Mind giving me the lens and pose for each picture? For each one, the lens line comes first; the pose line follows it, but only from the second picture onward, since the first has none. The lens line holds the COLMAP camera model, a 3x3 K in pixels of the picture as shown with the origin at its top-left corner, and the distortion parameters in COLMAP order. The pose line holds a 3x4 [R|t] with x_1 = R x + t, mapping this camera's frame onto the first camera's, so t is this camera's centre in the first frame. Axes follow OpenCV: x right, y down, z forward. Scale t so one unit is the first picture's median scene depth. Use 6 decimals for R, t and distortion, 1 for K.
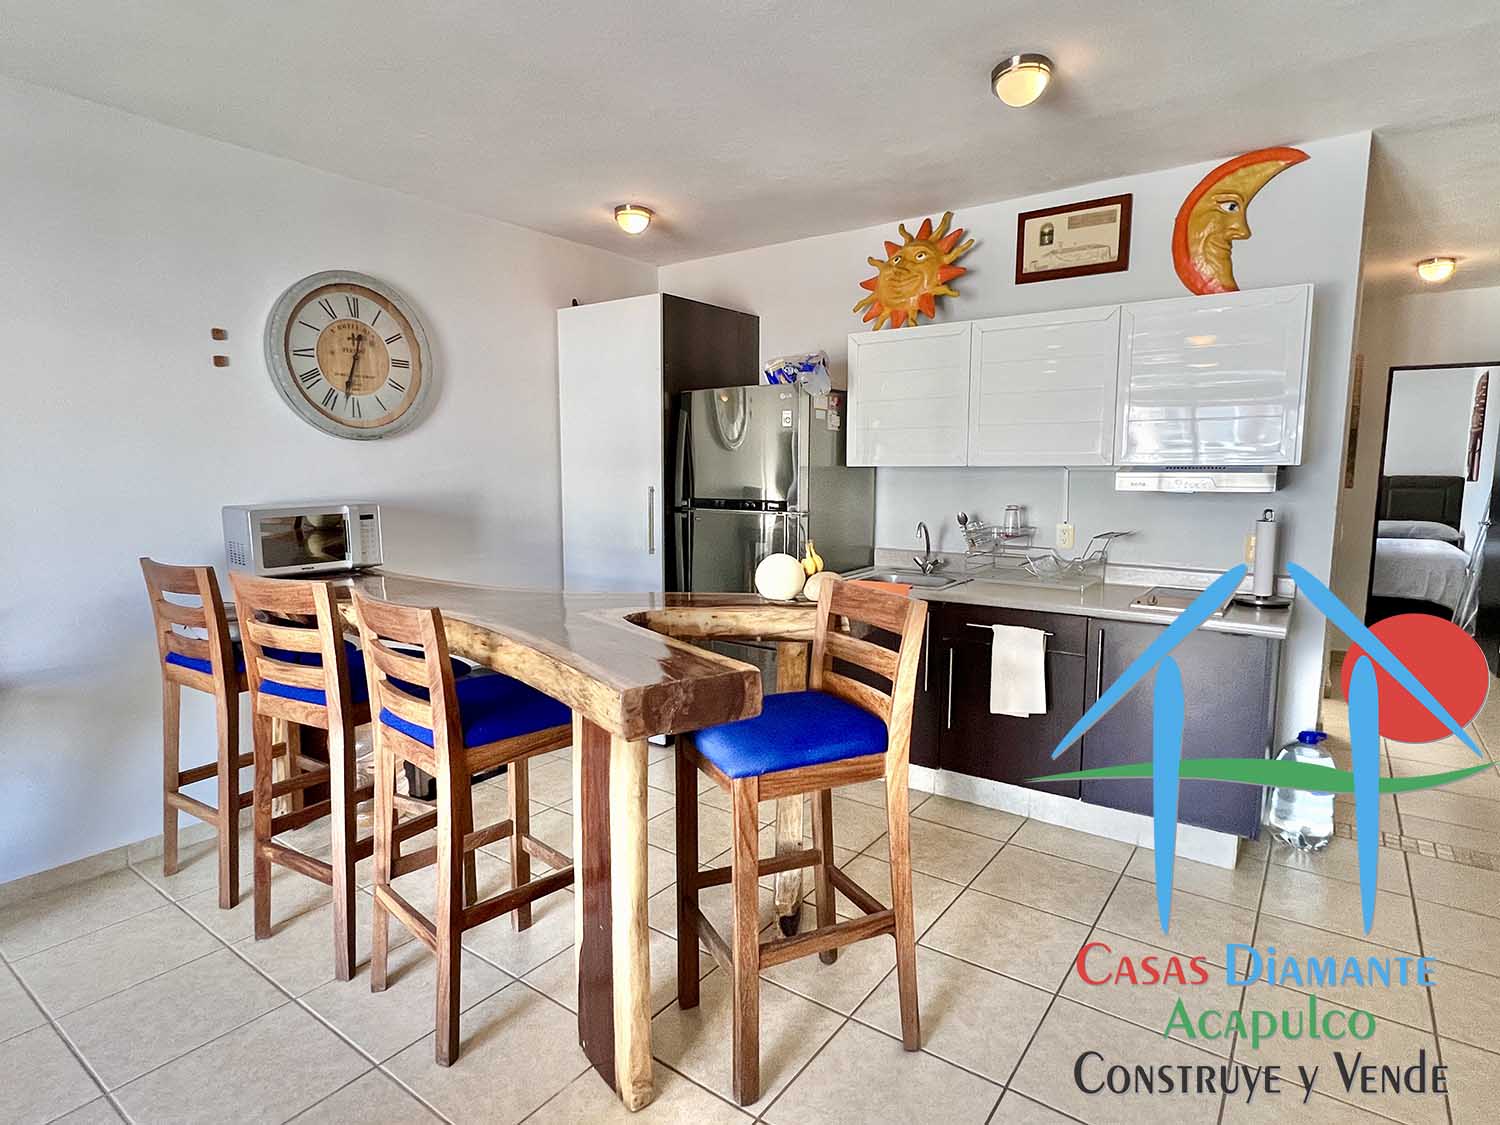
lens RADIAL K [[807.6, 0, 757.2], [0, 807.6, 558.7], [0, 0, 1]] dist [-0.000779, -0.001565]
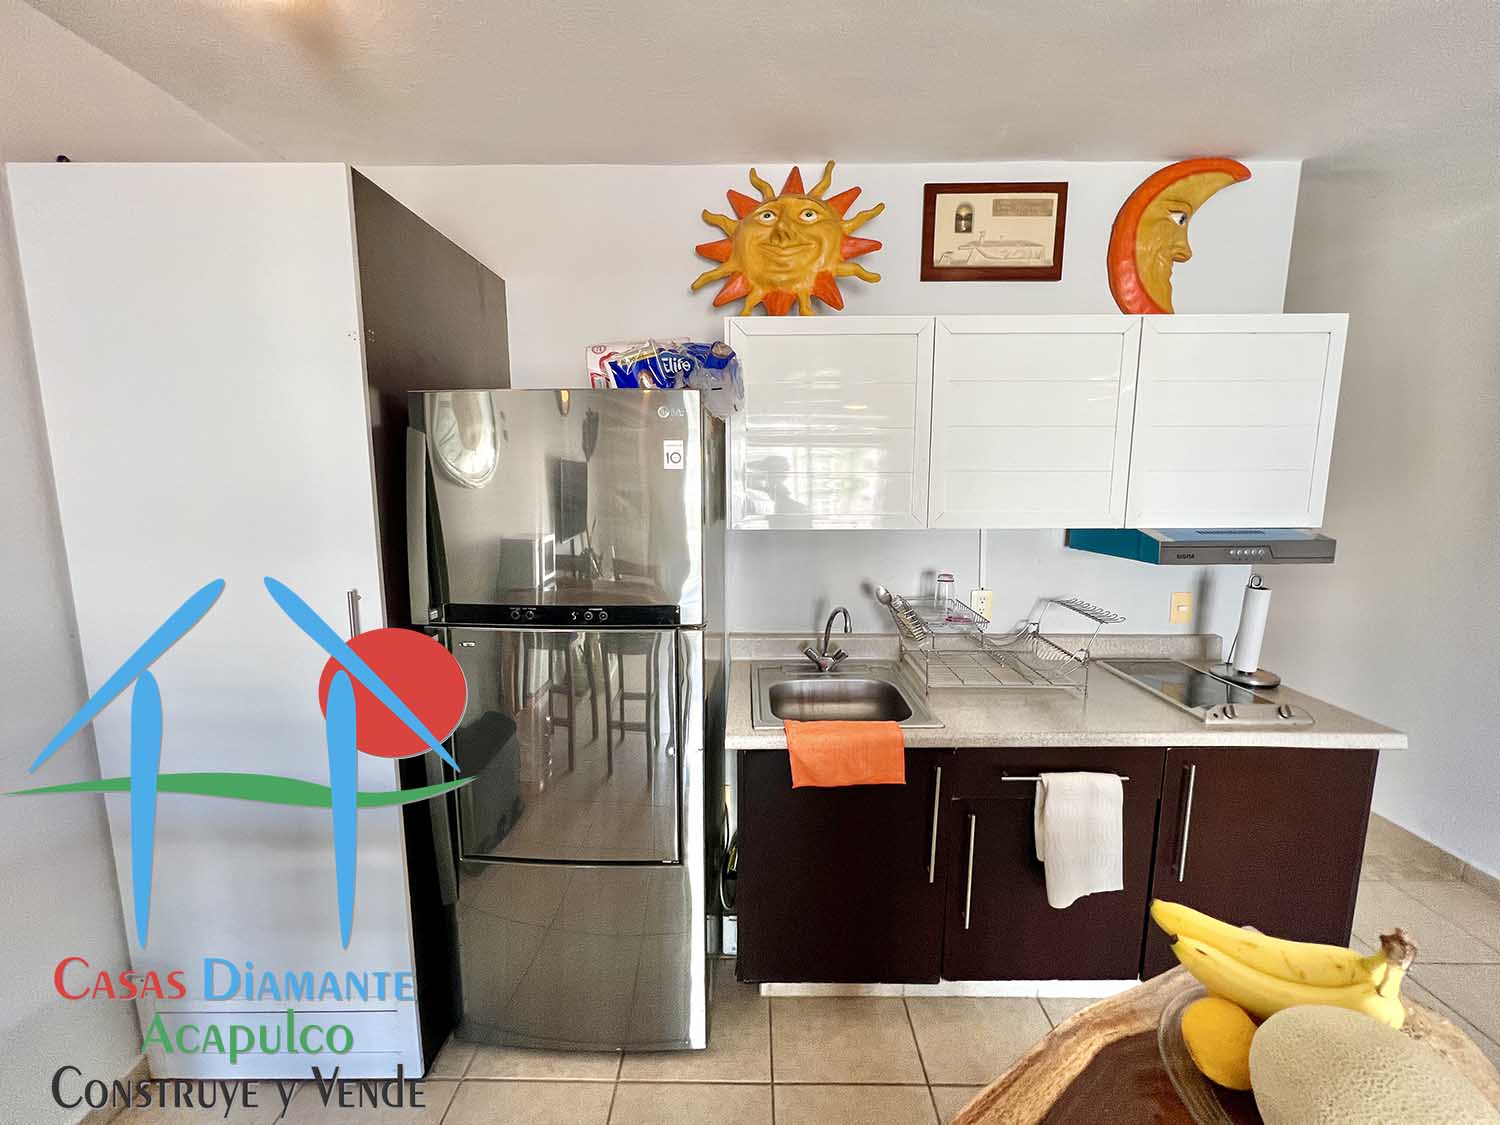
lens RADIAL K [[600.8, 0, 756.5], [0, 600.8, 560.4], [0, 0, 1]] dist [0.000313, -0.000829]
pose [[0.815970, -0.082117, 0.572233, -0.156513], [0.070170, 0.996610, 0.042958, -0.120077], [-0.573820, 0.005101, 0.818965, 0.662608]]
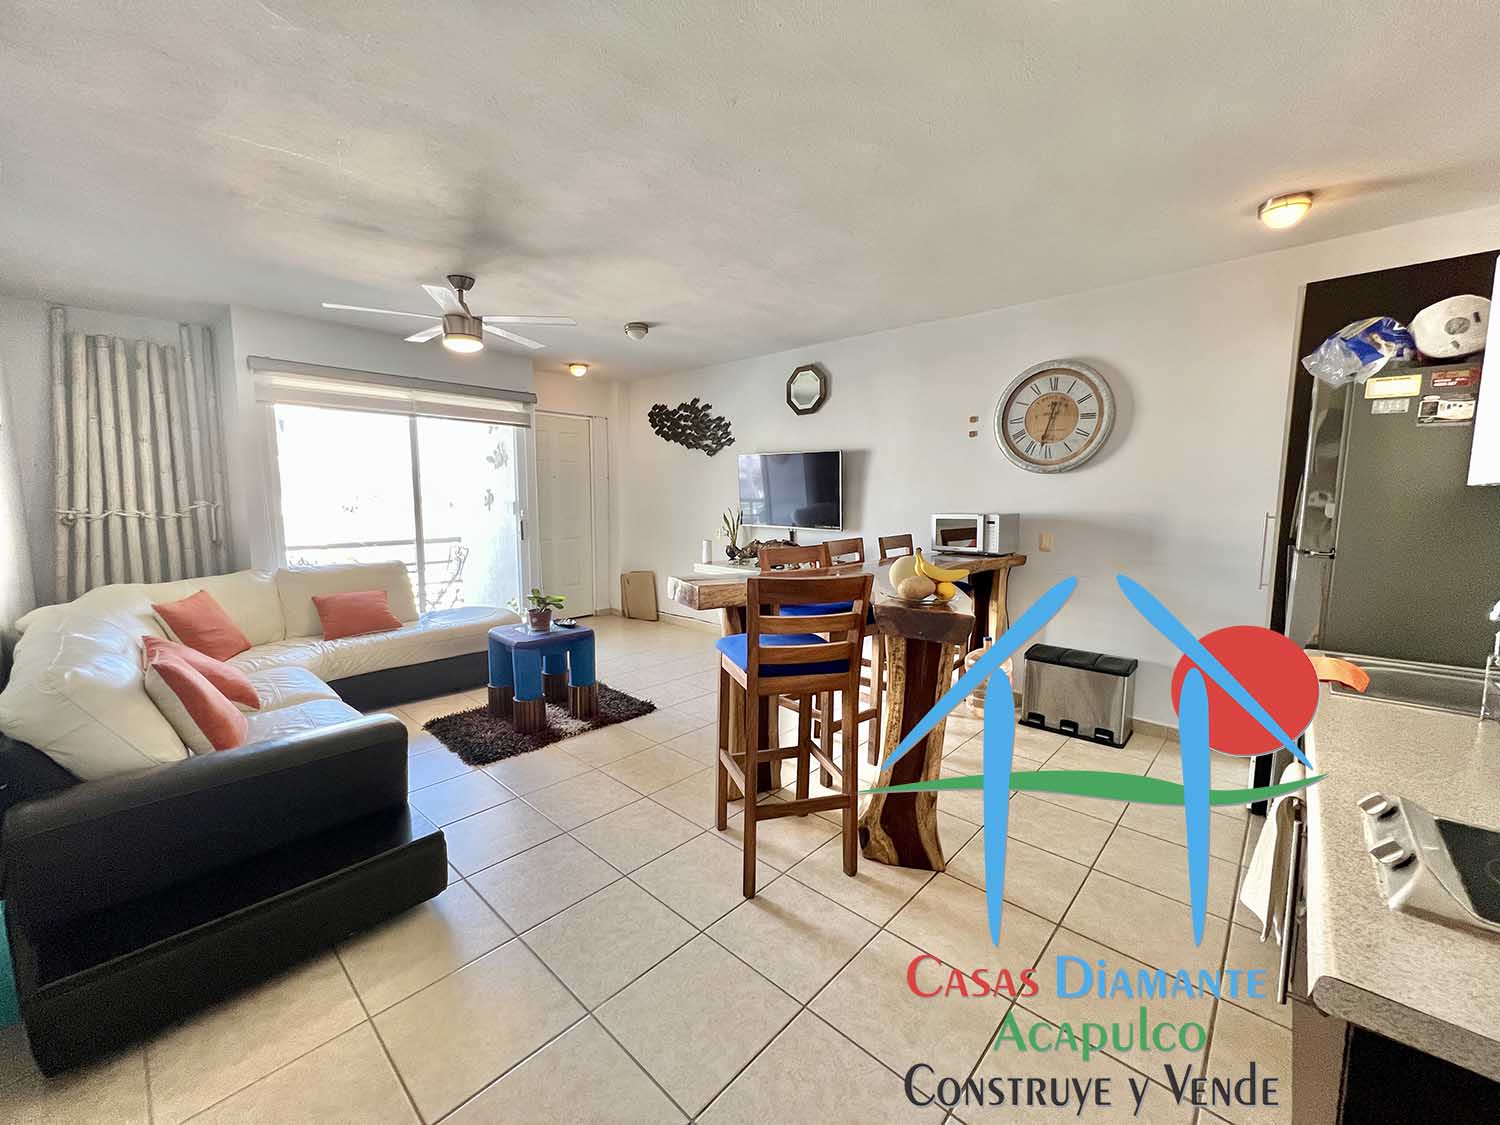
lens RADIAL K [[600.8, 0, 747.3], [0, 600.8, 561.3], [0, 0, 1]] dist [0.000313, -0.000829]
pose [[-0.134480, 0.104382, -0.985403, 0.656822], [-0.119606, 0.985456, 0.120711, -0.053801], [0.983671, 0.134093, -0.120040, 0.590353]]
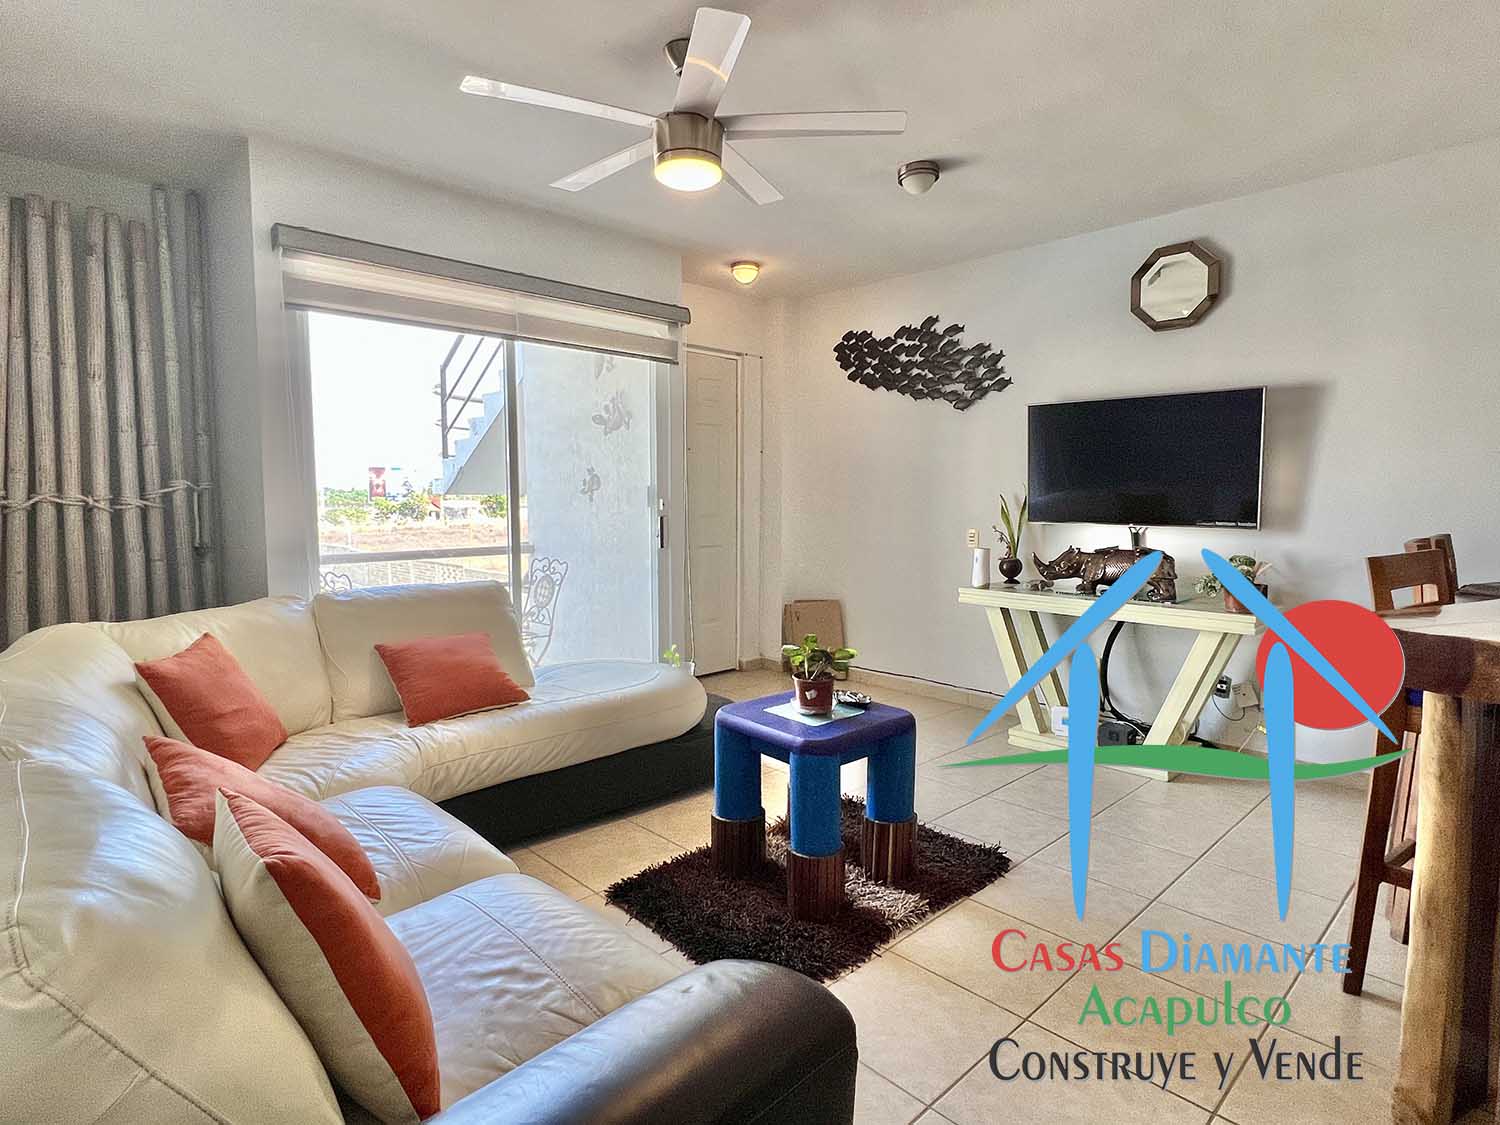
lens RADIAL K [[807.6, 0, 745.2], [0, 807.6, 564.6], [0, 0, 1]] dist [-0.000779, -0.001565]
pose [[-0.192747, 0.078860, -0.978074, 0.417066], [-0.114784, 0.988110, 0.102289, 0.029533], [0.974512, 0.131983, -0.181404, 0.186264]]
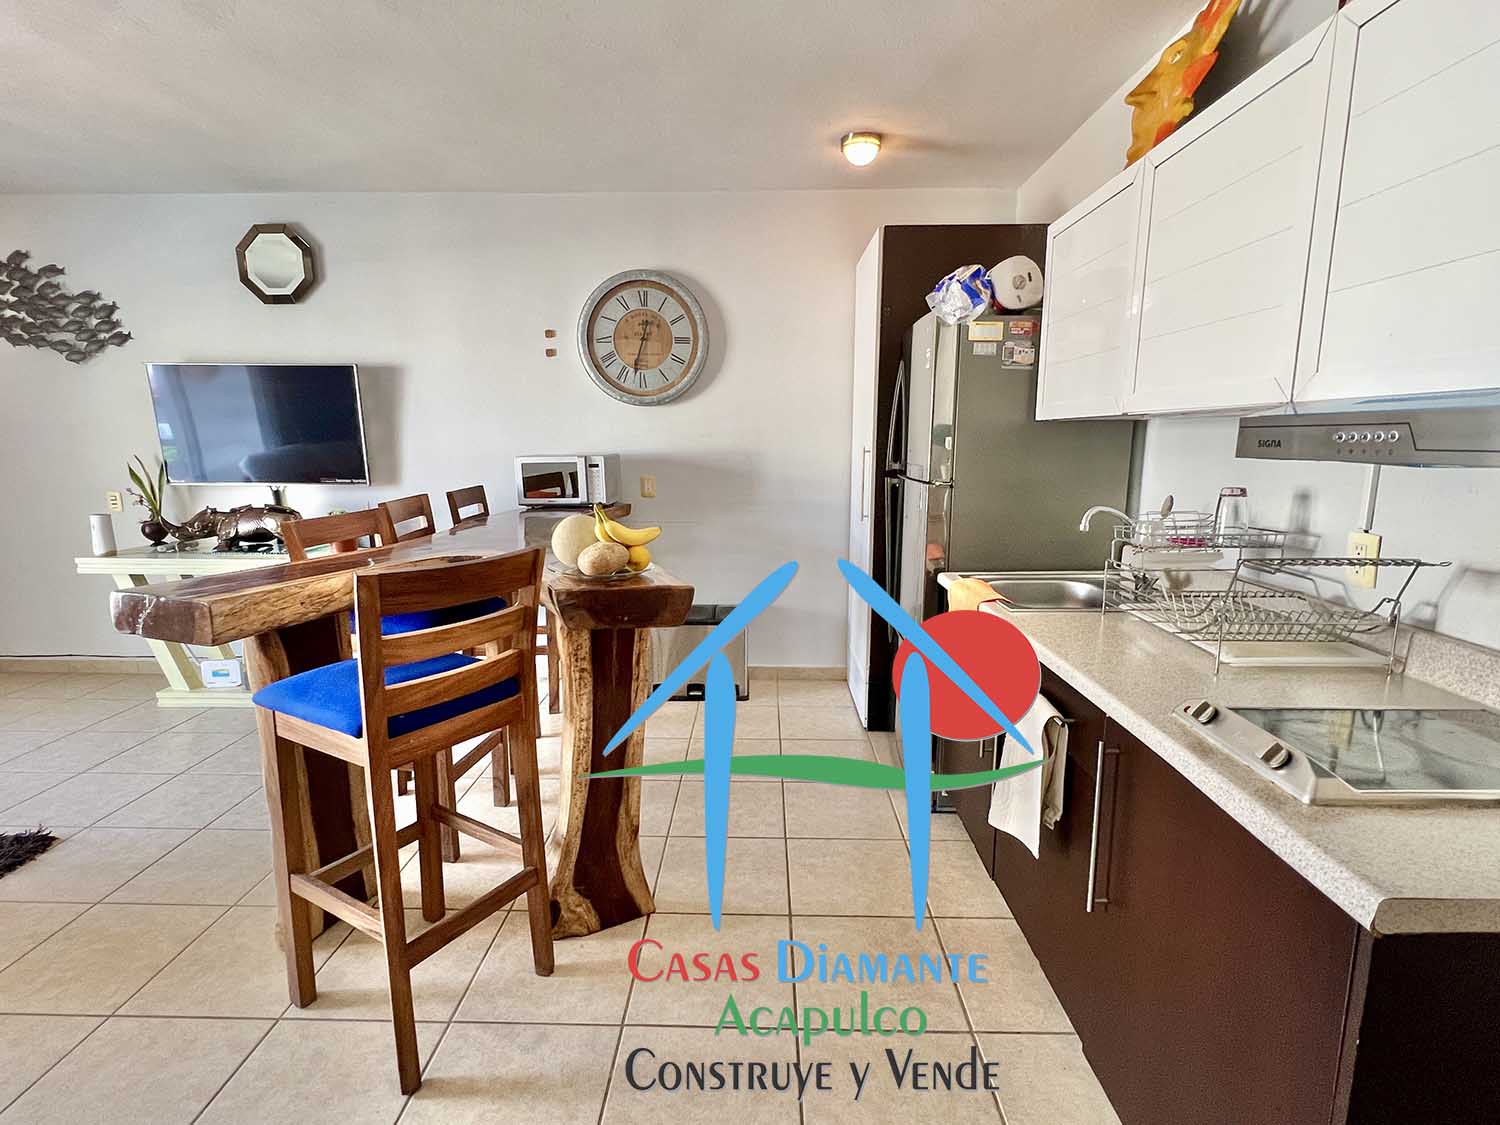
lens RADIAL K [[728.8, 0, 750.7], [0, 728.8, 559.9], [0, 0, 1]] dist [0.000052, 0.001646]
pose [[0.557634, 0.136681, -0.818757, 0.541789], [-0.093496, 0.990416, 0.101659, -0.038582], [0.824804, 0.019862, 0.565069, 0.481359]]
